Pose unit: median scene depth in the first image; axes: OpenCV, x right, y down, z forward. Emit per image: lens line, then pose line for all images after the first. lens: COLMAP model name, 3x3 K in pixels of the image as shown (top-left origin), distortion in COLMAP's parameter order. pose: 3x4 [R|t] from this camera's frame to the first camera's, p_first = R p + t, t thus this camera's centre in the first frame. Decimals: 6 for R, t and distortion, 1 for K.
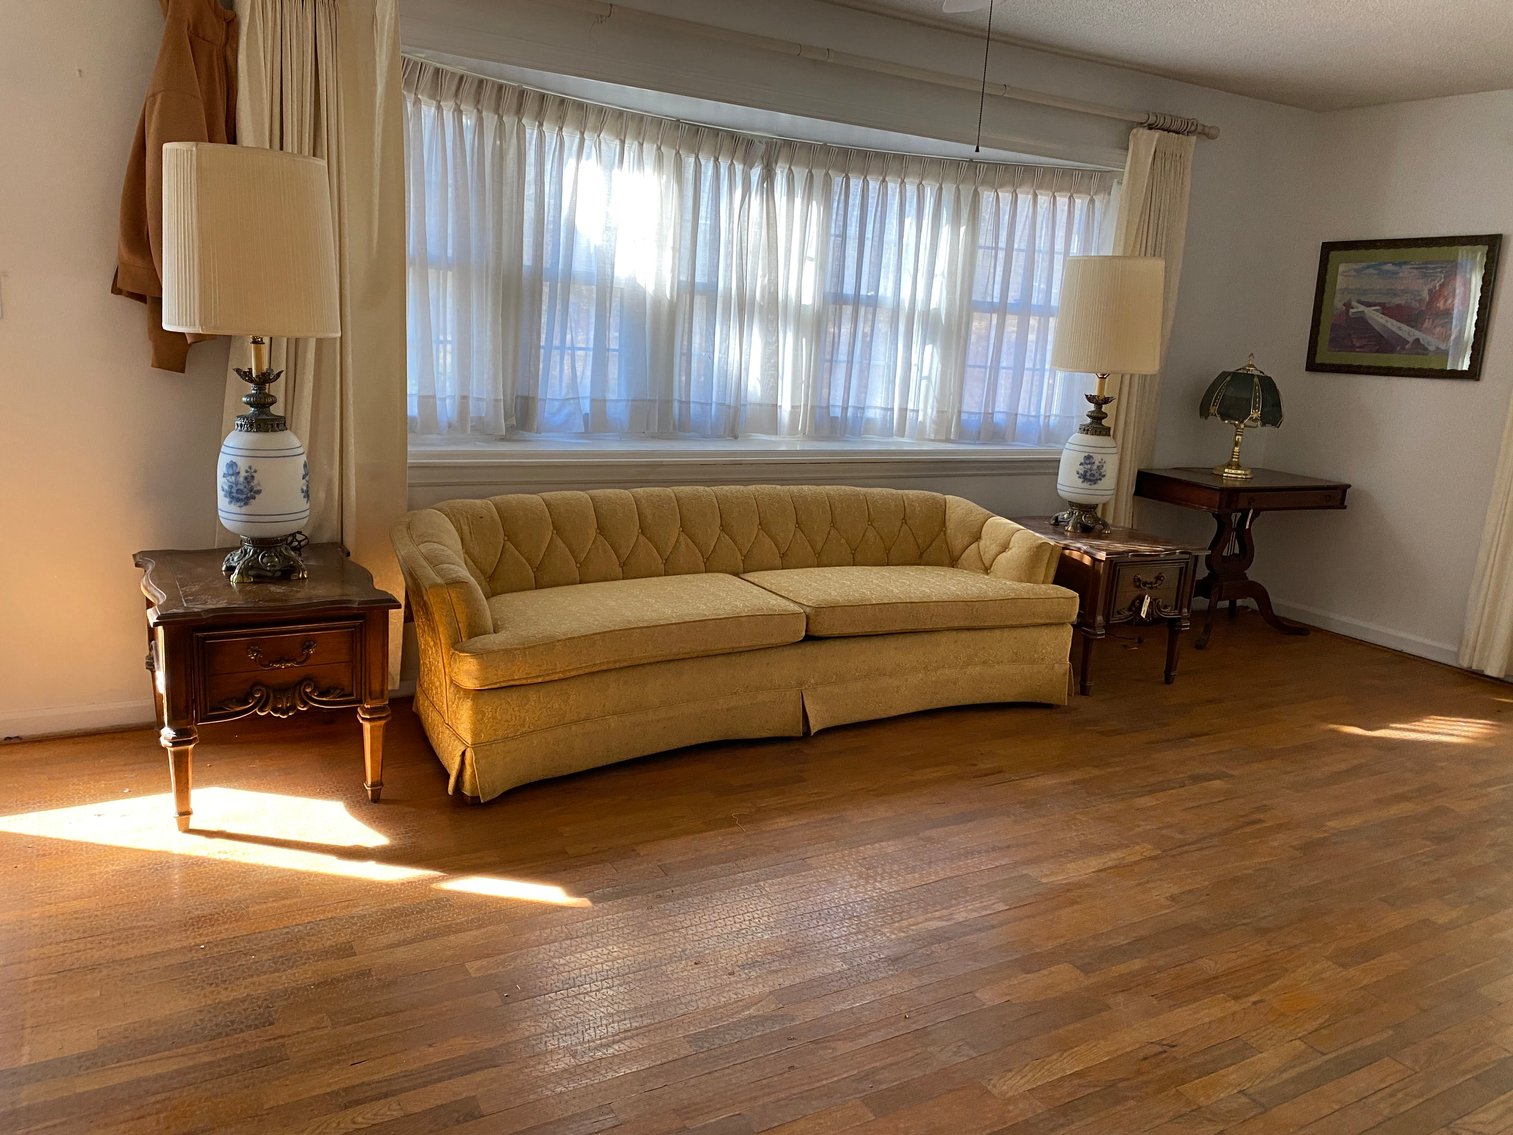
lens RADIAL K [[1147.4, 0, 758.8], [0, 1147.4, 563.6], [0, 0, 1]] dist [0.030749, -0.051393]
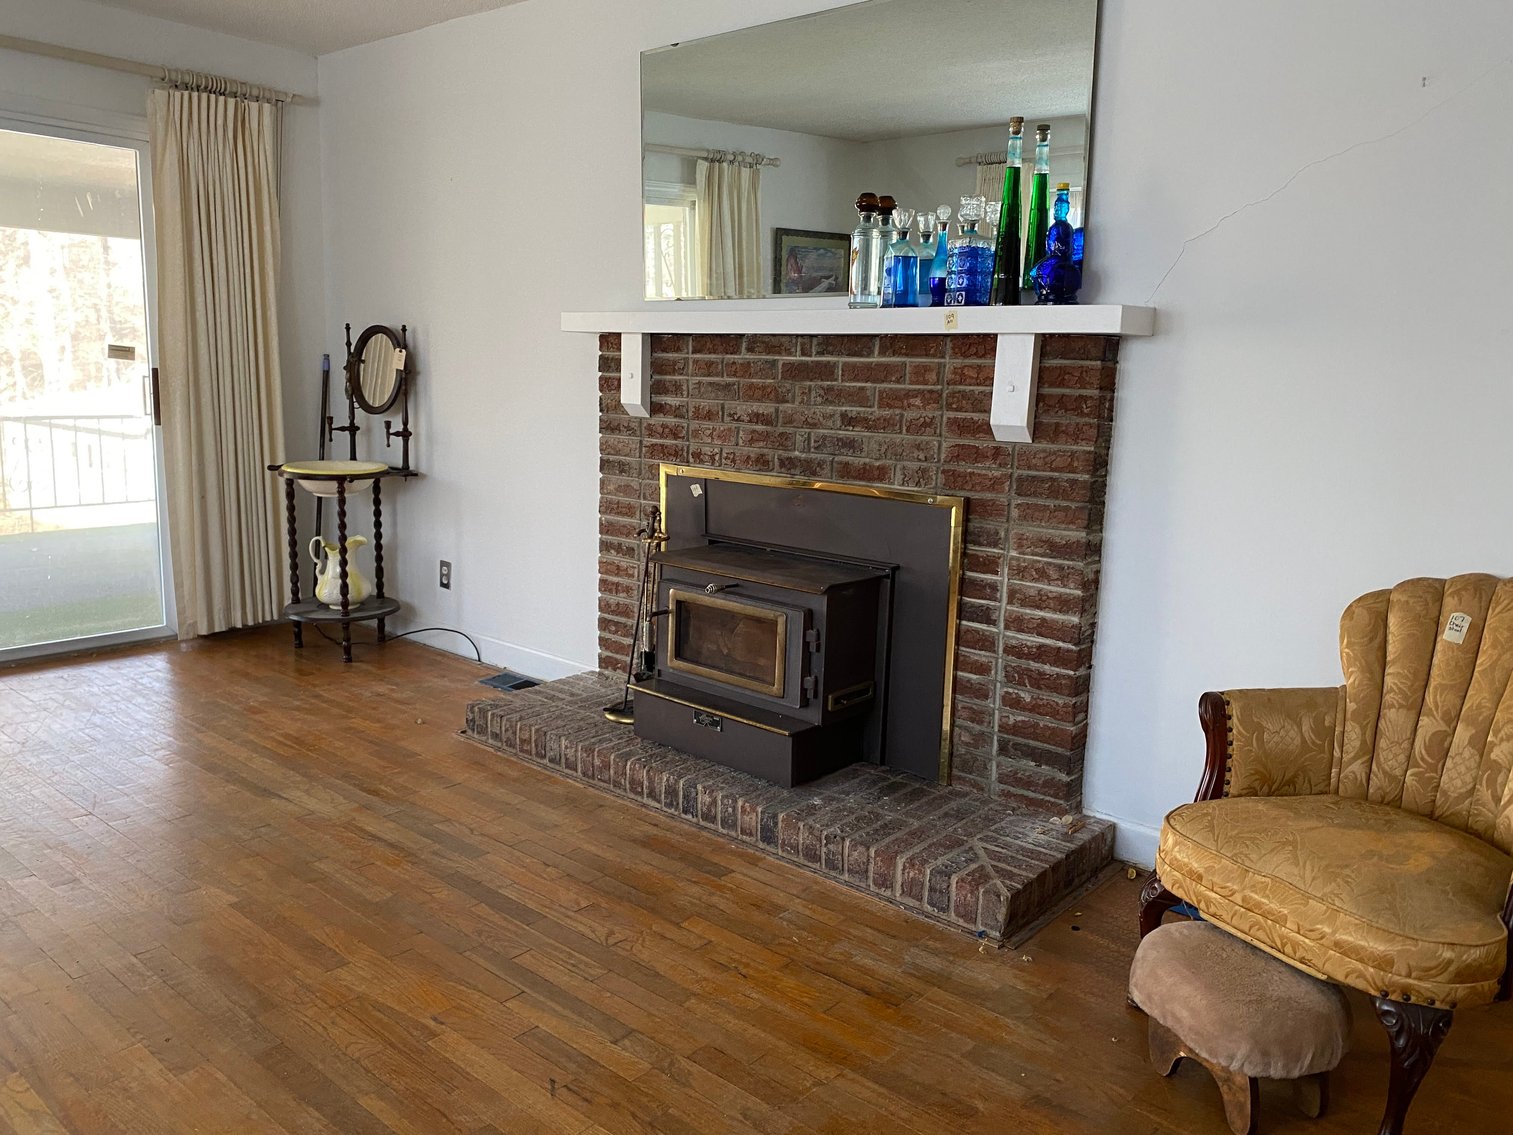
lens RADIAL K [[1147.4, 0, 756.7], [0, 1147.4, 553.3], [0, 0, 1]] dist [0.030749, -0.051393]
pose [[-0.334084, -0.226937, 0.914816, -0.222711], [0.148197, 0.945862, 0.288759, -0.105149], [-0.930820, 0.232043, -0.282366, 0.561378]]
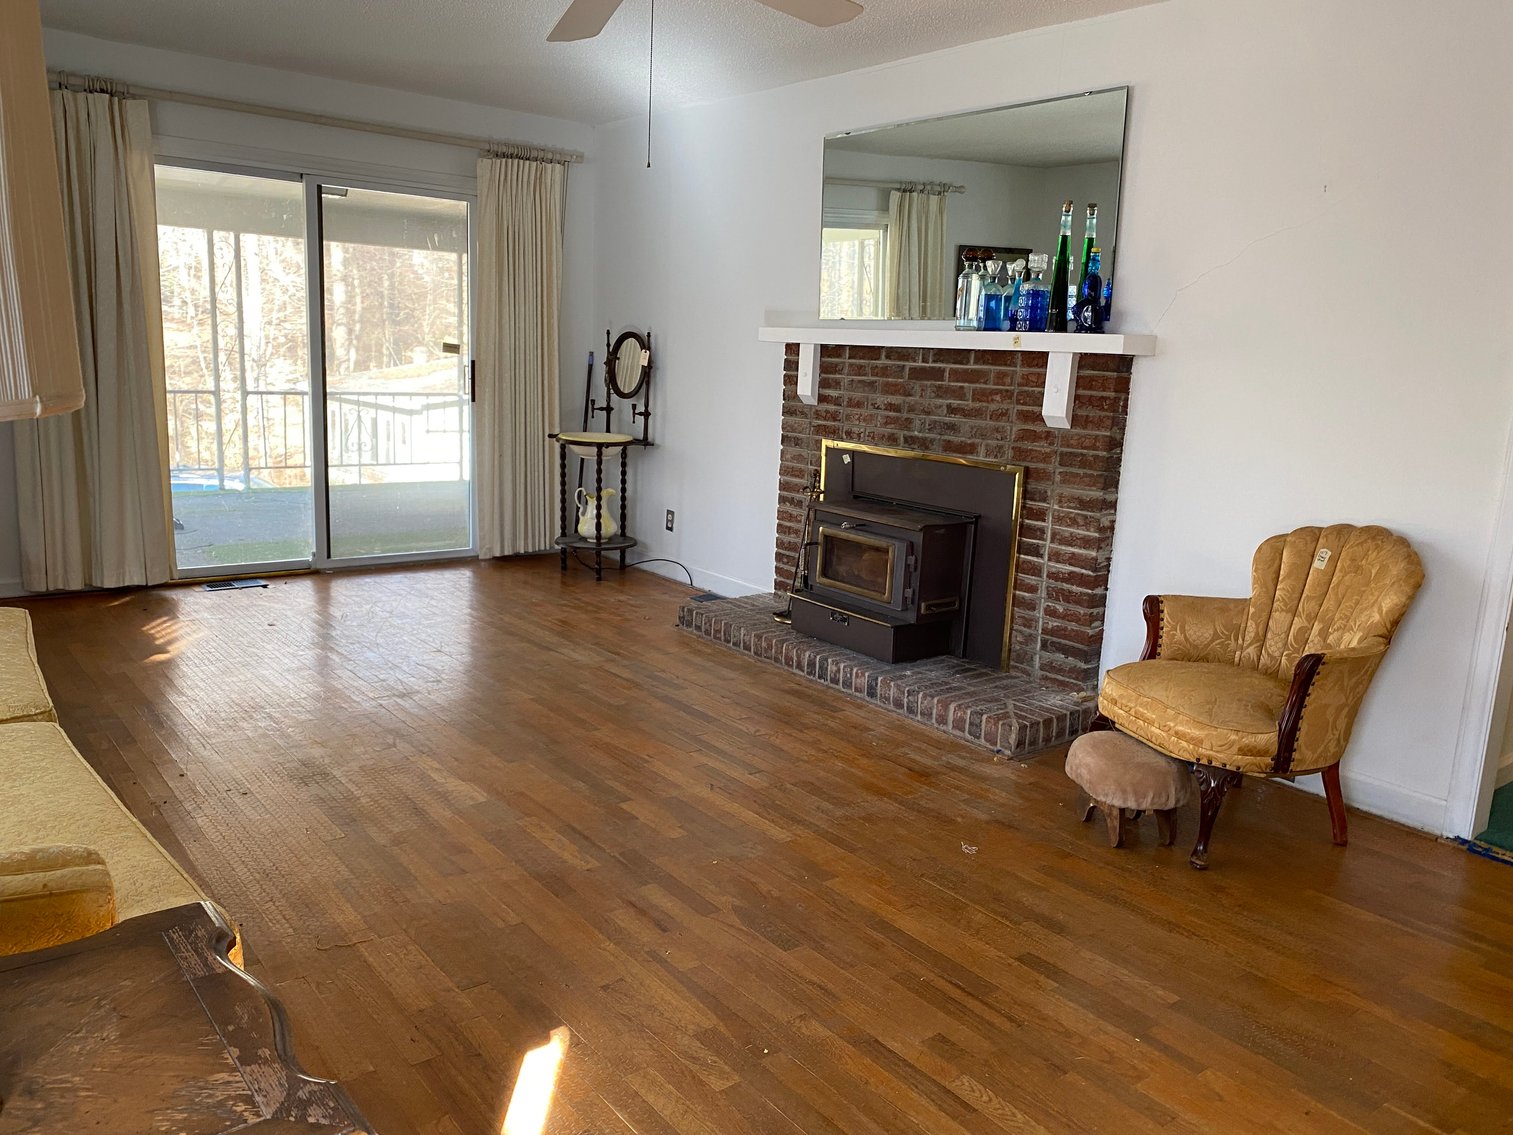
lens RADIAL K [[1147.4, 0, 763.1], [0, 1147.4, 564.4], [0, 0, 1]] dist [0.030749, -0.051393]
pose [[-0.144970, -0.255535, 0.955869, -0.569078], [0.155035, 0.948275, 0.277018, -0.147754], [-0.977214, 0.188352, -0.097854, 0.571441]]
